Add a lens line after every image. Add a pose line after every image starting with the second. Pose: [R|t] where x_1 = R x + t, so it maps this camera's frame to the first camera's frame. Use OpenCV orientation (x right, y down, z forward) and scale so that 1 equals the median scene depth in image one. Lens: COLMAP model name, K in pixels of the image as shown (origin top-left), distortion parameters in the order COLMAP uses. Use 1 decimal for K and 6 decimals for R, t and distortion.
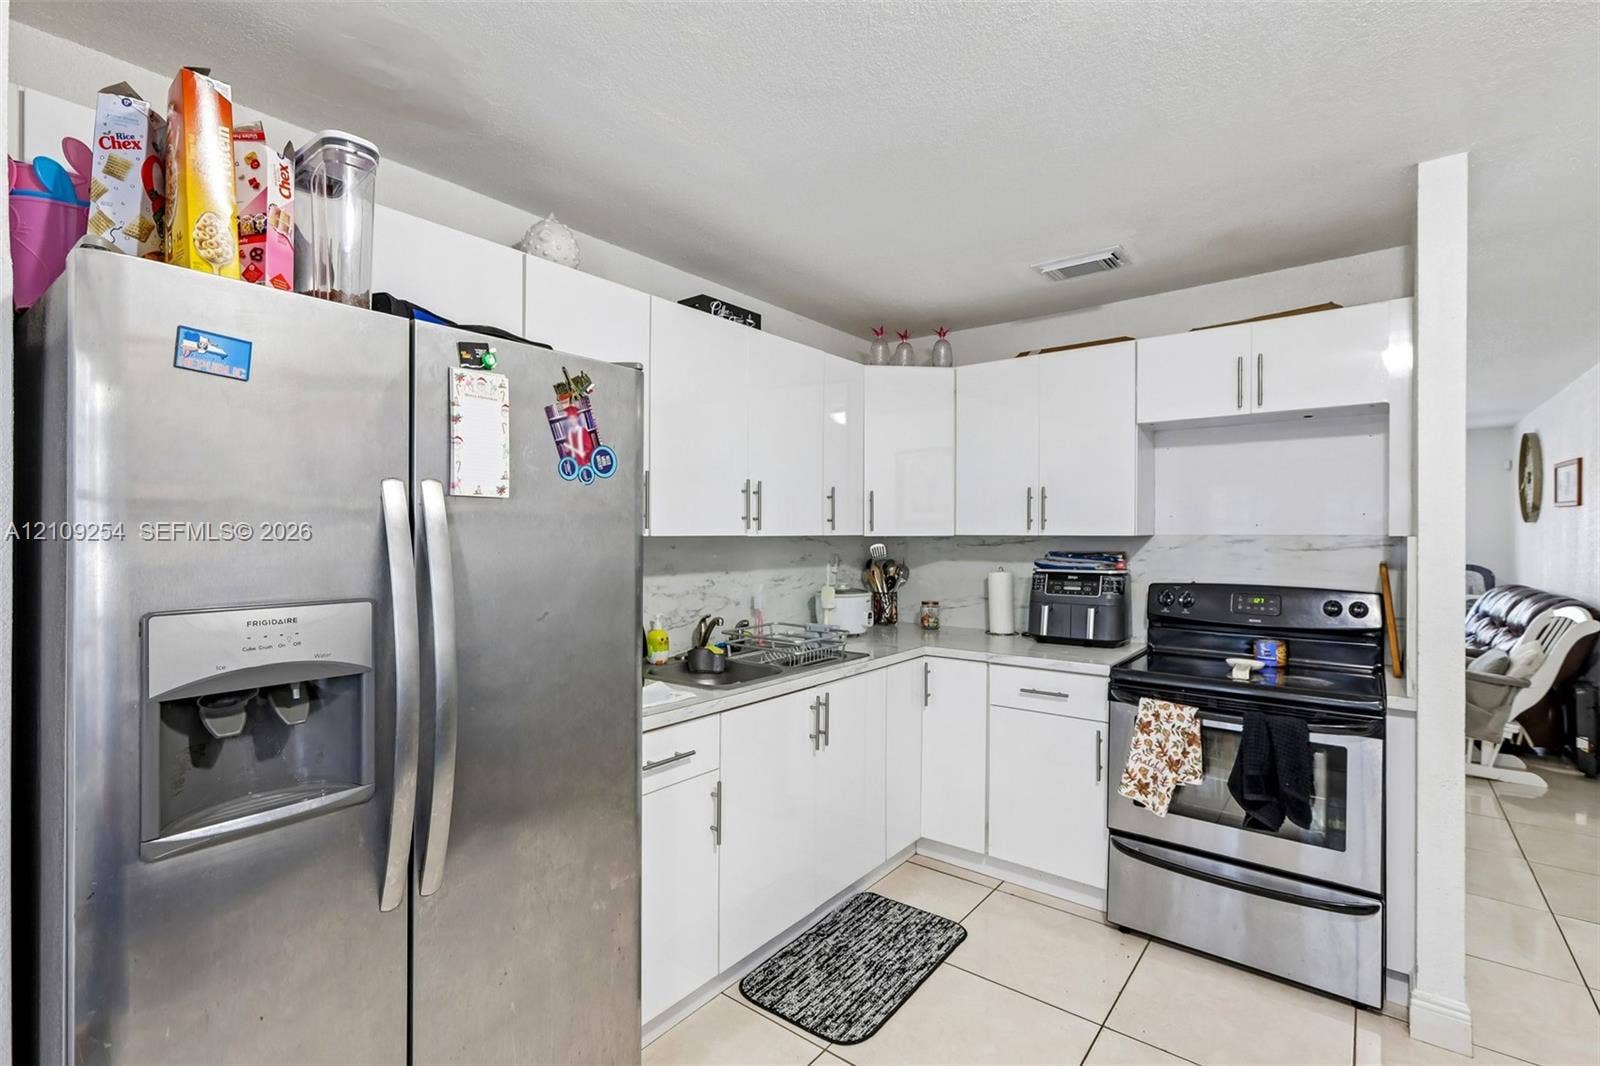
lens RADIAL K [[716.9, 0, 800.0], [0, 716.9, 533.0], [0, 0, 1]] dist [-0.000646, -0.000810]
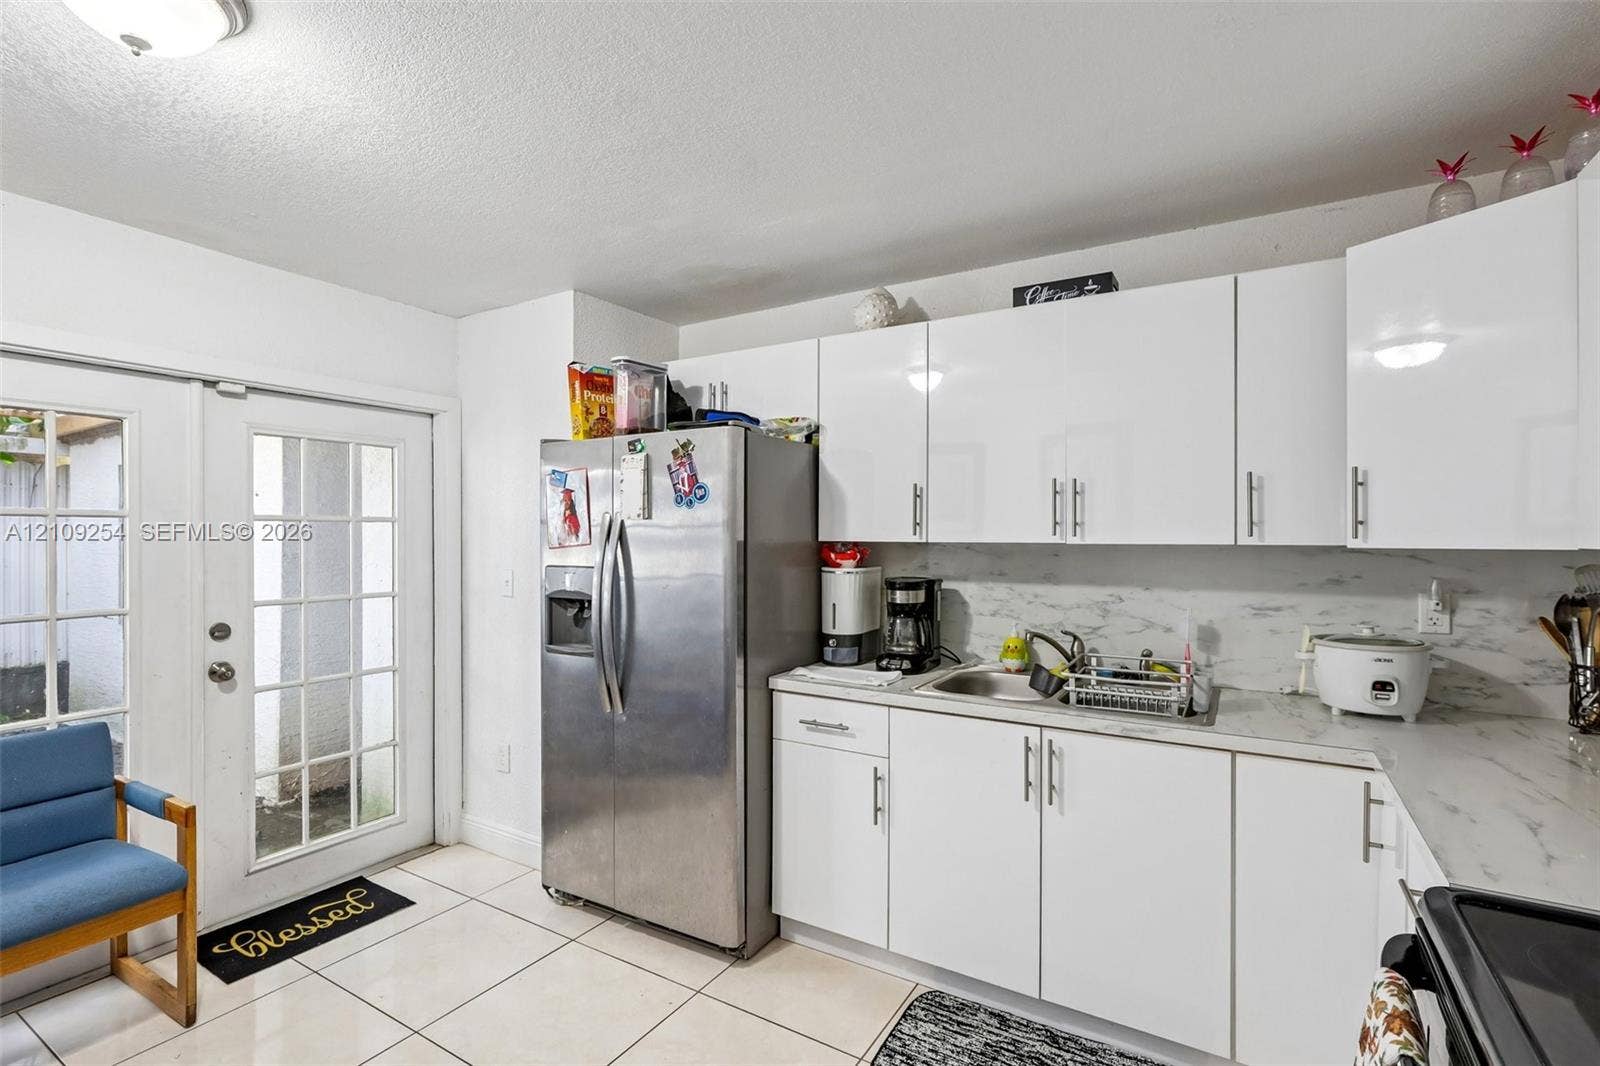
lens RADIAL K [[716.9, 0, 800.0], [0, 716.9, 533.0], [0, 0, 1]] dist [-0.000646, -0.000810]
pose [[0.143081, -0.000291, -0.989711, 0.907190], [-0.003782, 0.999992, -0.000840, -0.008330], [0.989704, 0.003864, 0.143079, 0.694202]]
